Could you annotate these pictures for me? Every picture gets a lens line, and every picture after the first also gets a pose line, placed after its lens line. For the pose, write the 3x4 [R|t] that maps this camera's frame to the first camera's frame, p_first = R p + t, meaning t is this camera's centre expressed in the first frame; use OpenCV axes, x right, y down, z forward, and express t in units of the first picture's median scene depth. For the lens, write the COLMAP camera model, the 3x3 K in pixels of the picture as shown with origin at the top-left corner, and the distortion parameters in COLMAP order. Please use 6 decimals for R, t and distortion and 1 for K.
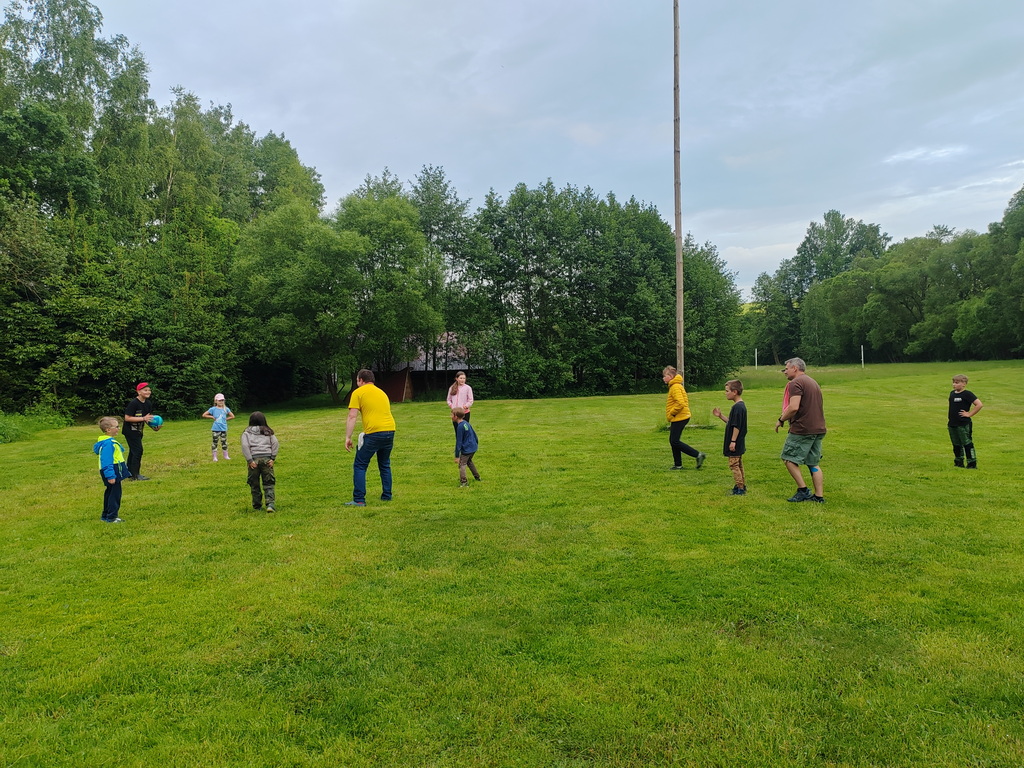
lens RADIAL K [[775.5, 0, 507.5], [0, 775.5, 373.5], [0, 0, 1]] dist [0.056255, -0.037538]
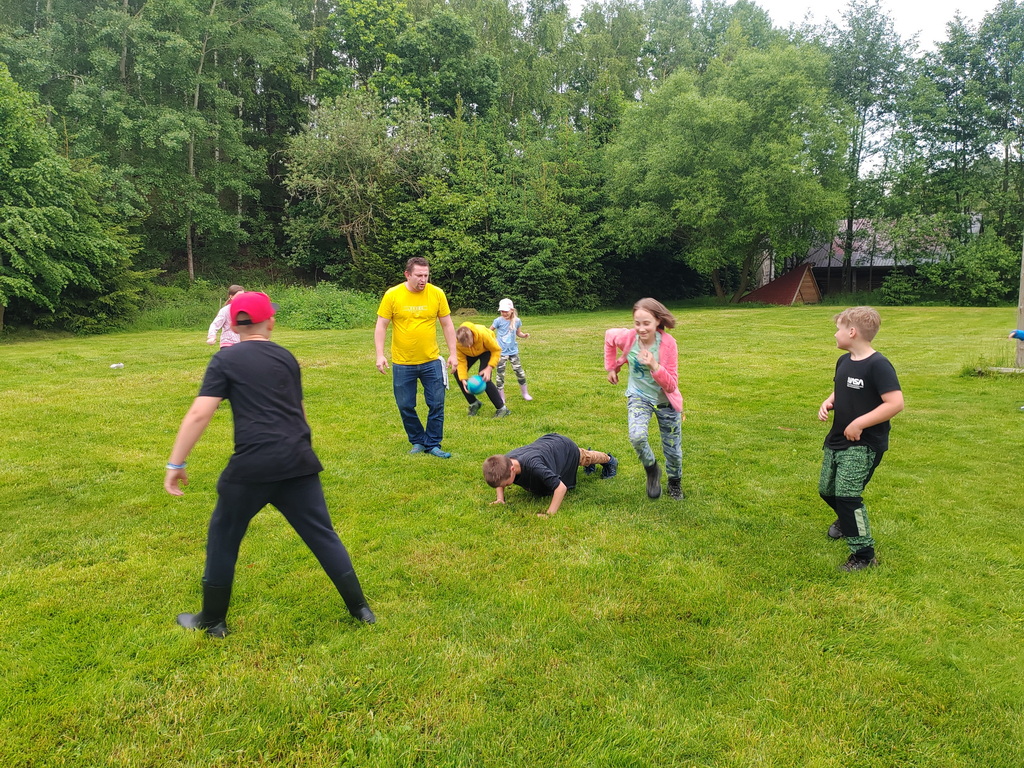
lens RADIAL K [[775.5, 0, 507.5], [0, 775.5, 373.5], [0, 0, 1]] dist [0.056255, -0.037538]
pose [[0.791341, 0.091559, -0.604481, 0.175401], [-0.010629, 0.990634, 0.136133, -0.001513], [0.611283, -0.101302, 0.784902, 0.196523]]
